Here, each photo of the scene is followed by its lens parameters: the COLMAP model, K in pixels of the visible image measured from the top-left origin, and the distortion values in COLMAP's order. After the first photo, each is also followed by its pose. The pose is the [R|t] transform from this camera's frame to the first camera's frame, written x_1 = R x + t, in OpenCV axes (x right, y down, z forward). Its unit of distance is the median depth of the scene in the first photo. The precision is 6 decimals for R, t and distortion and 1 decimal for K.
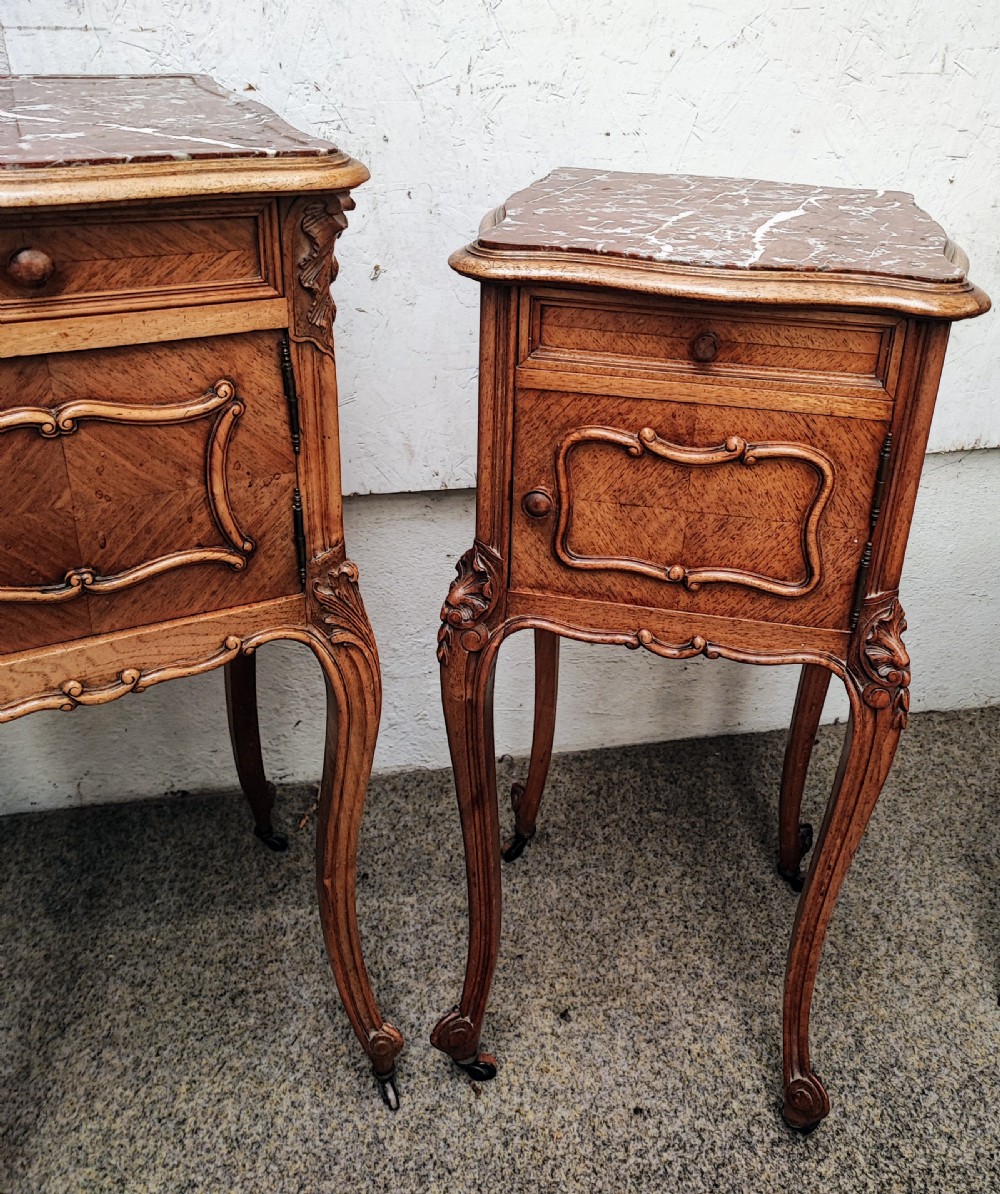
lens RADIAL K [[1082.5, 0, 578.4], [0, 1082.5, 512.9], [0, 0, 1]] dist [0.038494, -0.057188]
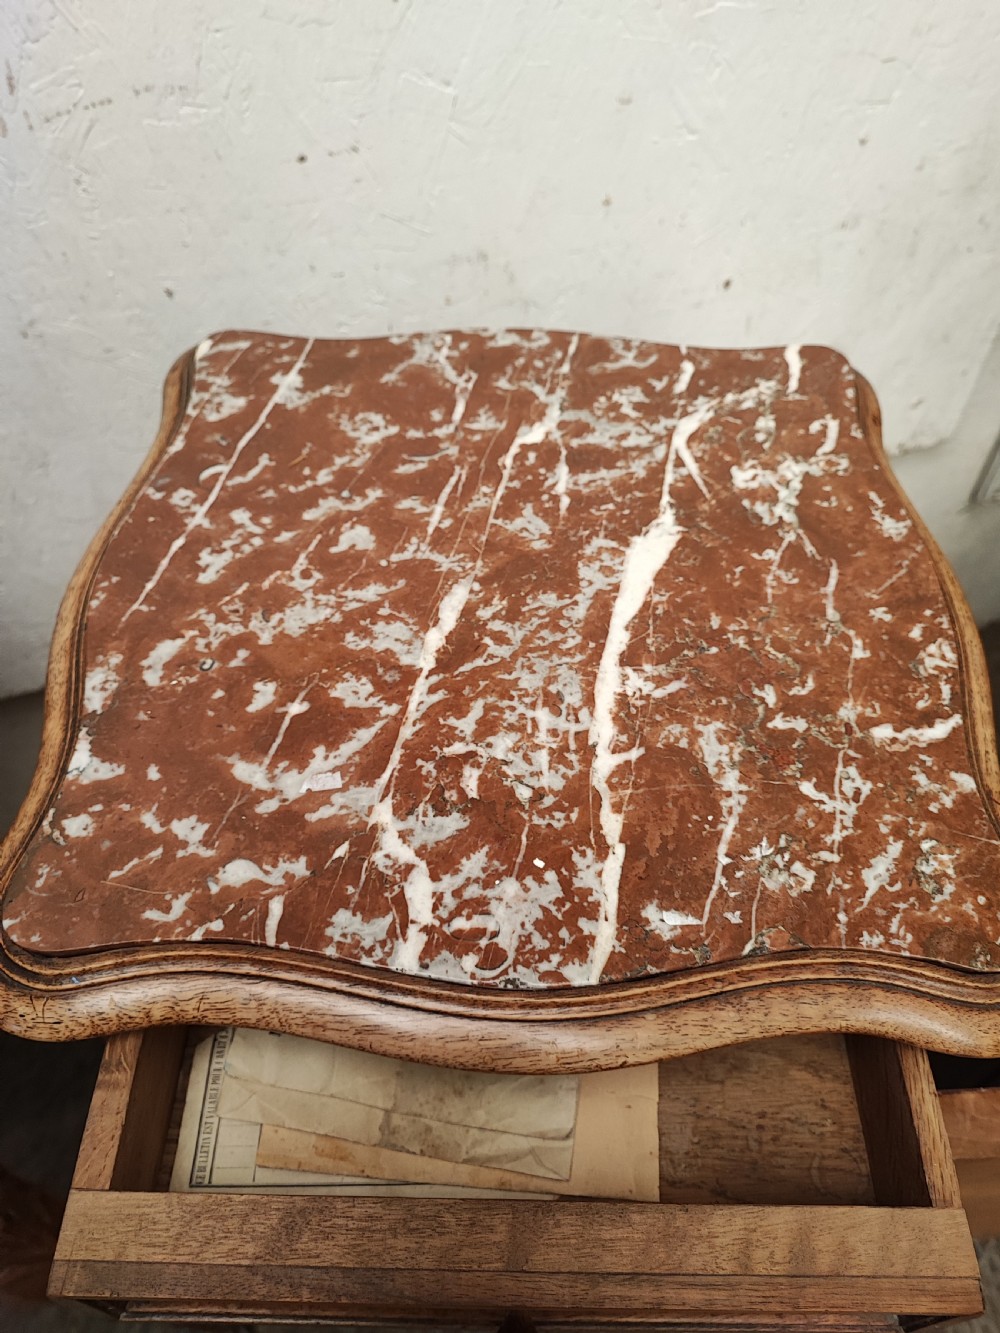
lens RADIAL K [[969.9, 0, 497.8], [0, 969.9, 659.4], [0, 0, 1]] dist [0.004639, -0.032080]
pose [[0.990363, -0.124391, 0.060891, 0.069182], [0.085779, 0.896110, 0.435464, -0.348091], [-0.108733, -0.426044, 0.898144, 0.453025]]
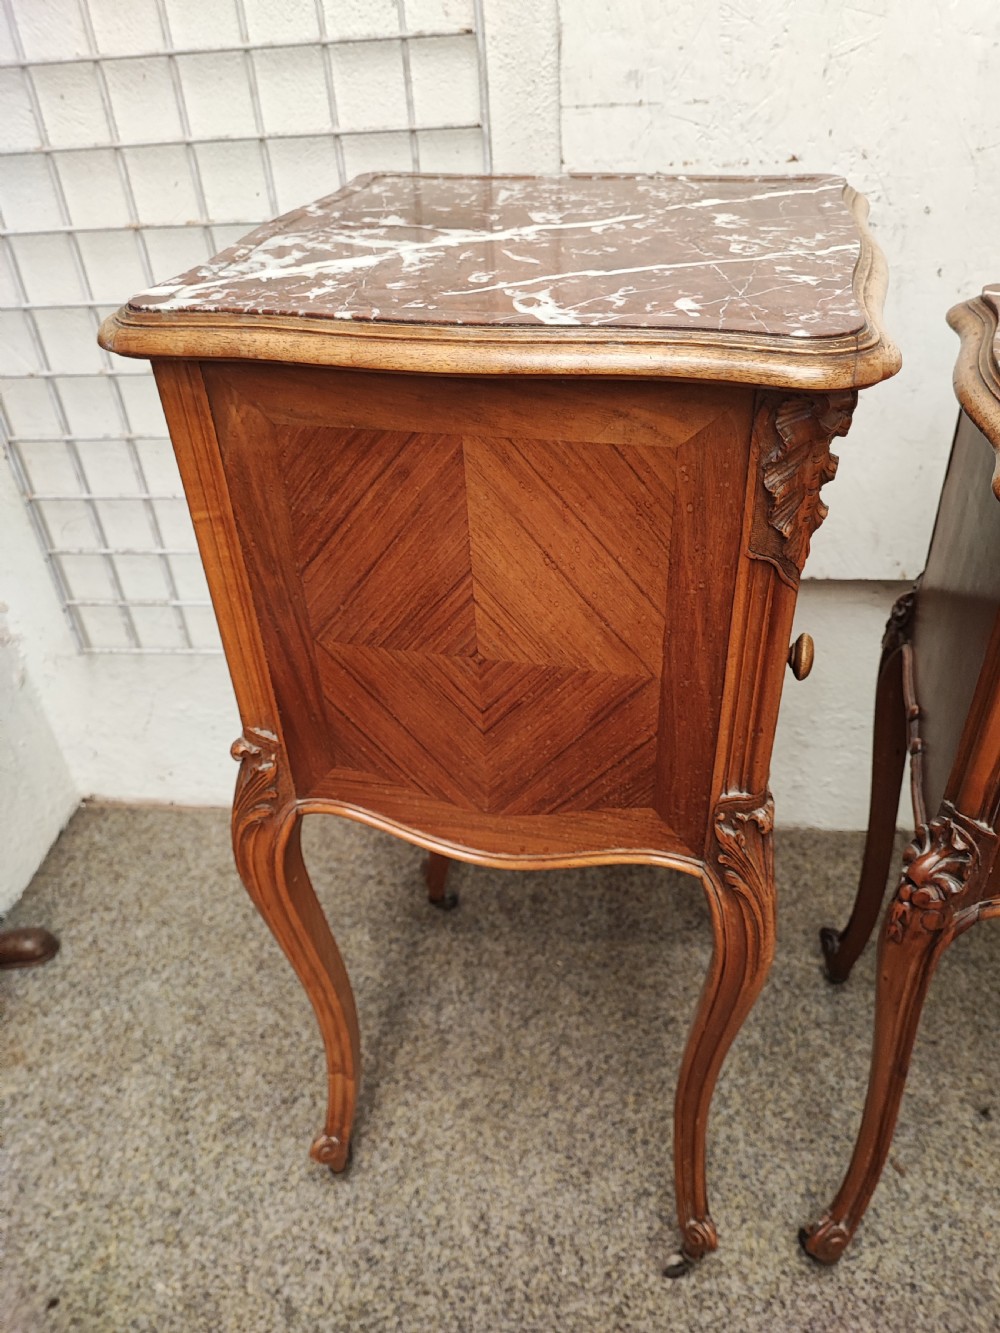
lens RADIAL K [[954.3, 0, 511.3], [0, 954.3, 663.3], [0, 0, 1]] dist [0.032848, -0.052527]
pose [[0.948831, 0.115852, -0.293766, -0.236058], [-0.068549, 0.983653, 0.166517, -0.080062], [0.308256, -0.137860, 0.941262, 0.076238]]
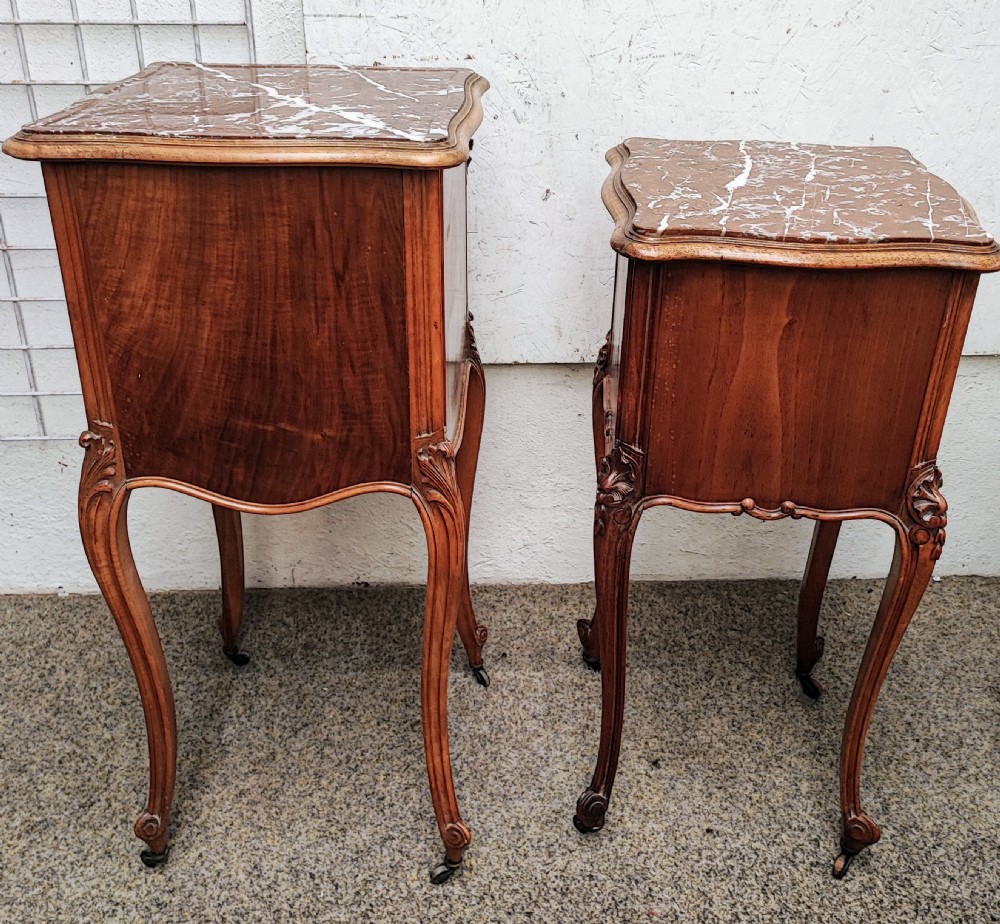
lens RADIAL K [[1065.1, 0, 503.2], [0, 1065.1, 432.5], [0, 0, 1]] dist [0.008731, 0.014037]
pose [[0.988563, 0.062386, -0.137298, -0.046193], [-0.058169, 0.997710, 0.034520, 0.027546], [0.139137, -0.026139, 0.989928, -0.321214]]
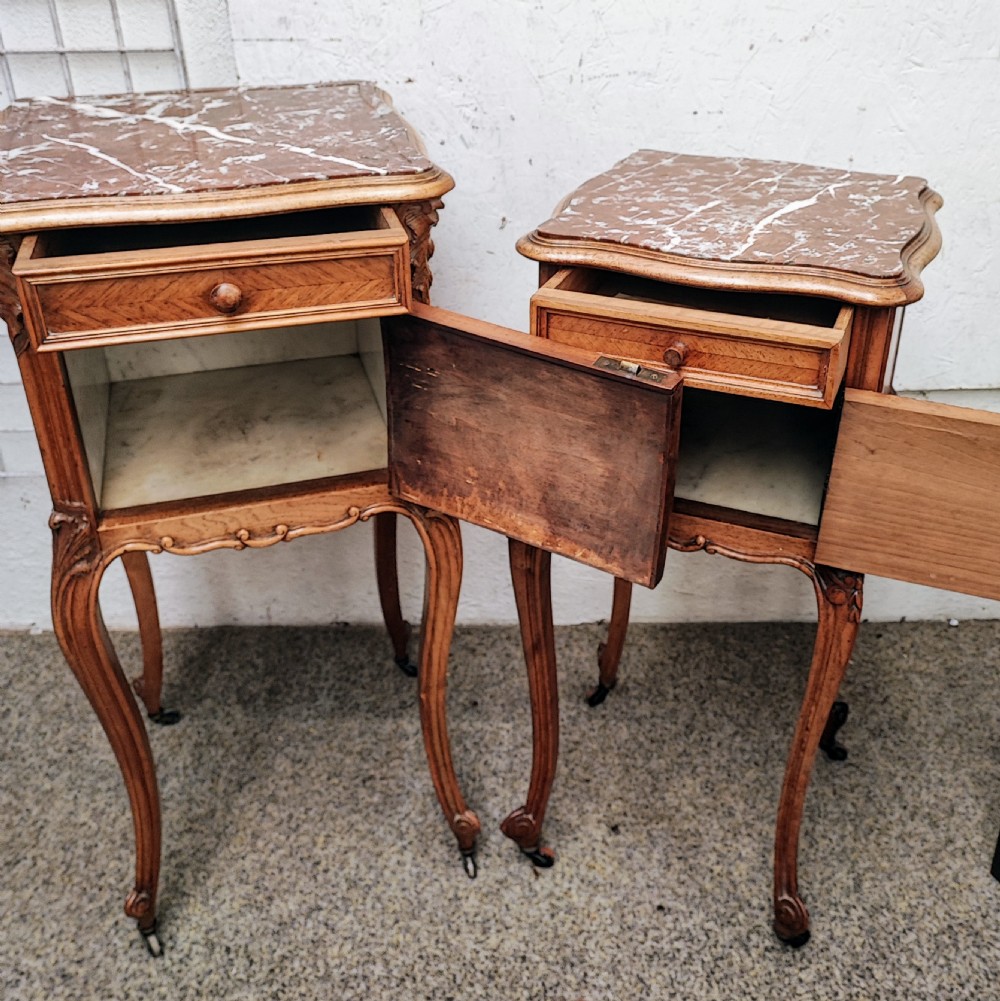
lens RADIAL K [[1057.6, 0, 572.9], [0, 1057.6, 428.8], [0, 0, 1]] dist [0.005941, 0.003592]
pose [[0.980063, 0.065903, -0.187438, 0.145860], [-0.059752, 0.997479, 0.038288, -0.039403], [0.189489, -0.026325, 0.981530, -0.194246]]
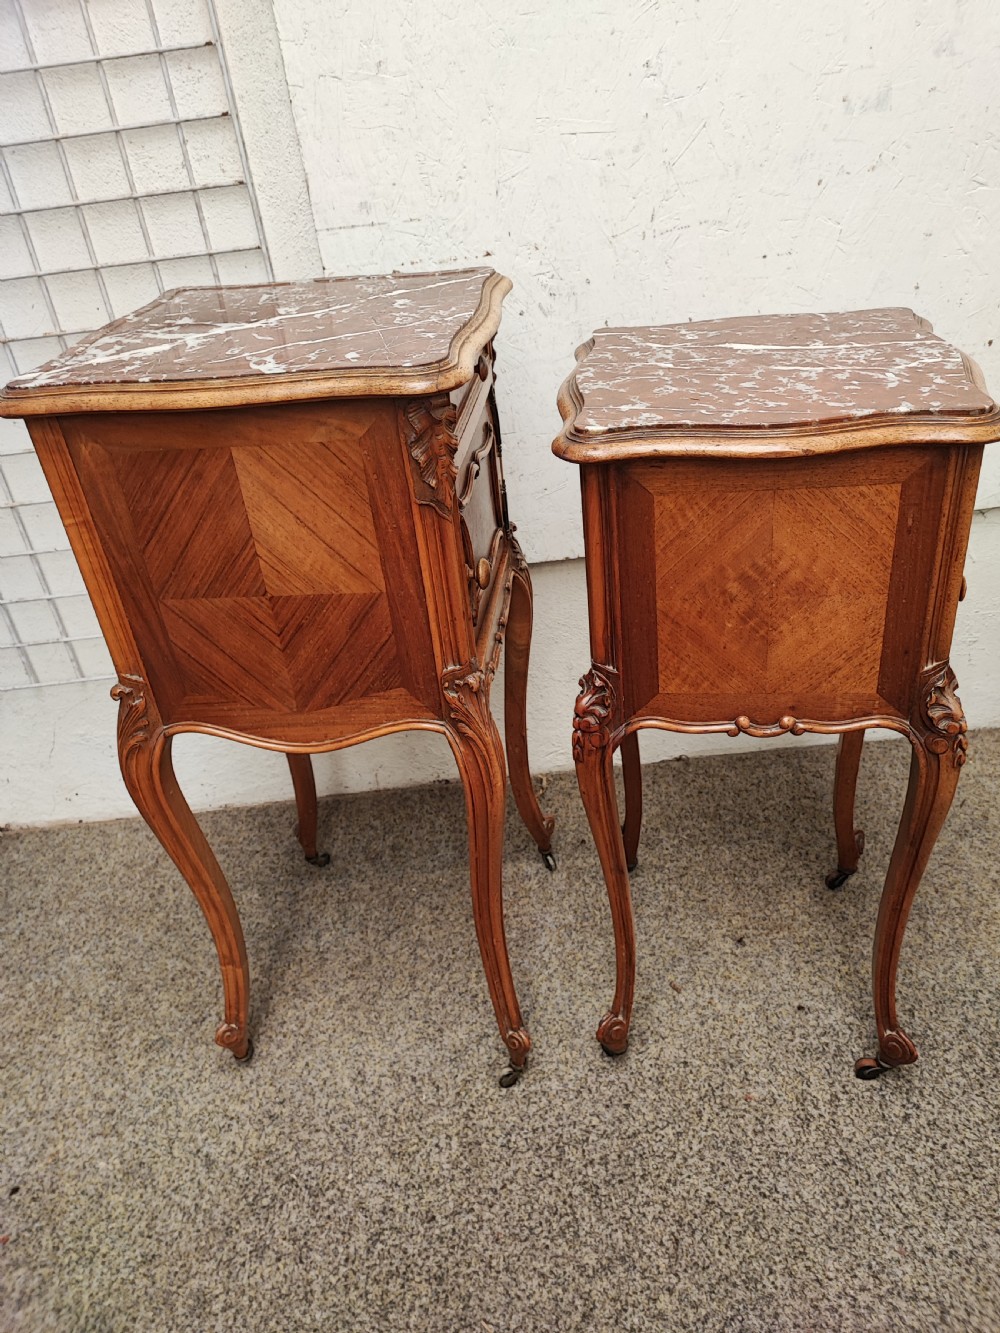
lens RADIAL K [[948.2, 0, 508.1], [0, 948.2, 665.3], [0, 0, 1]] dist [0.014097, -0.005155]
pose [[0.977502, -0.019748, -0.209999, -0.043175], [0.041246, 0.994283, 0.098493, -0.004369], [0.206853, -0.104939, 0.972728, -0.174444]]
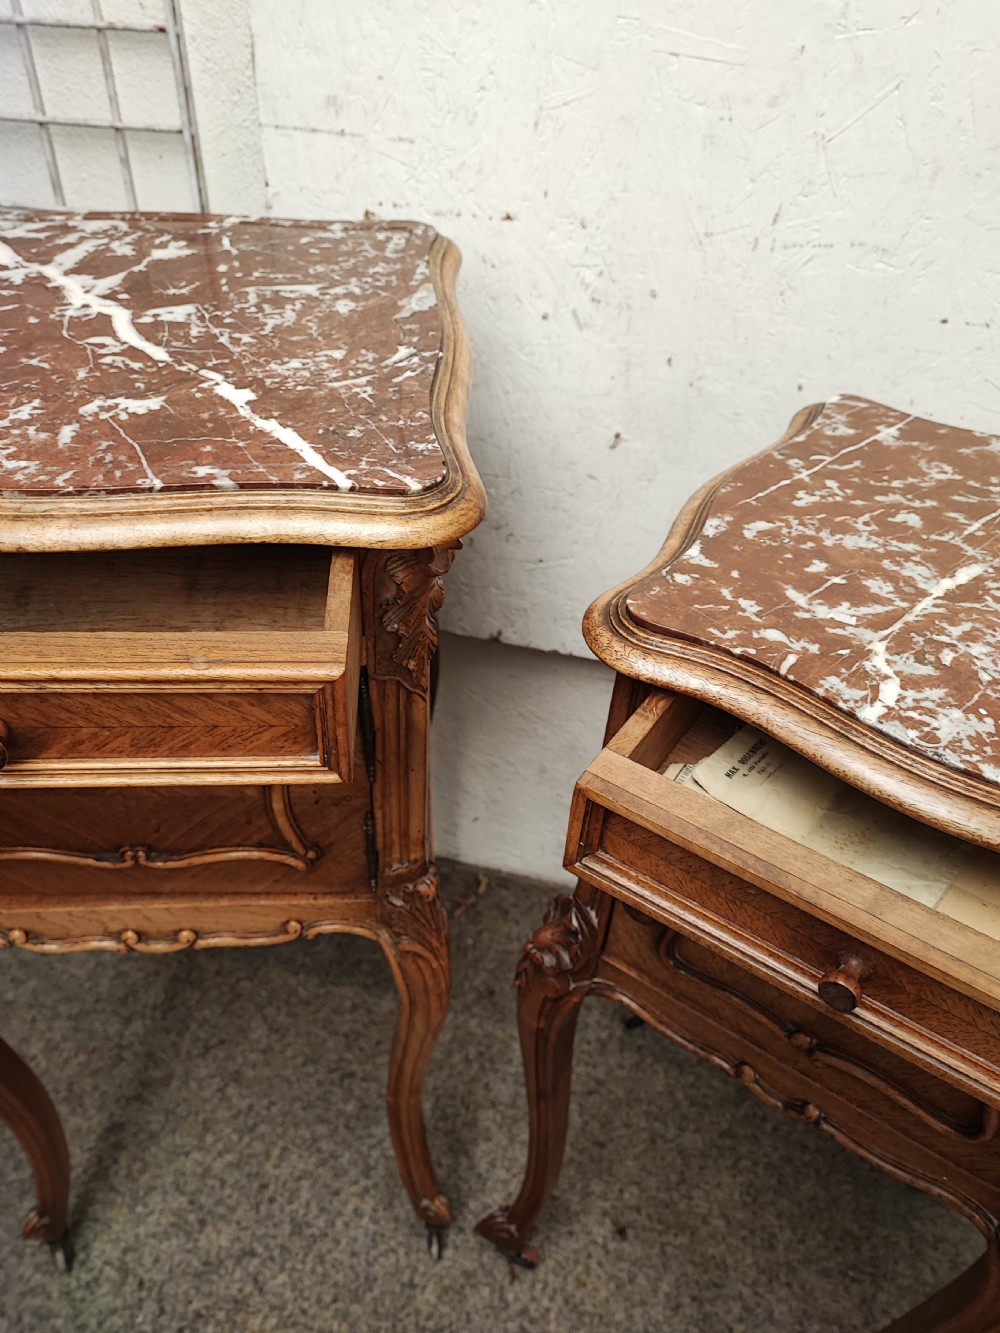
lens RADIAL K [[954.3, 0, 511.3], [0, 954.3, 663.3], [0, 0, 1]] dist [0.032848, -0.052527]
pose [[0.904850, 0.276638, -0.323601, 0.038645], [-0.201826, 0.948004, 0.246080, -0.242562], [0.374850, -0.157354, 0.913634, 0.259934]]
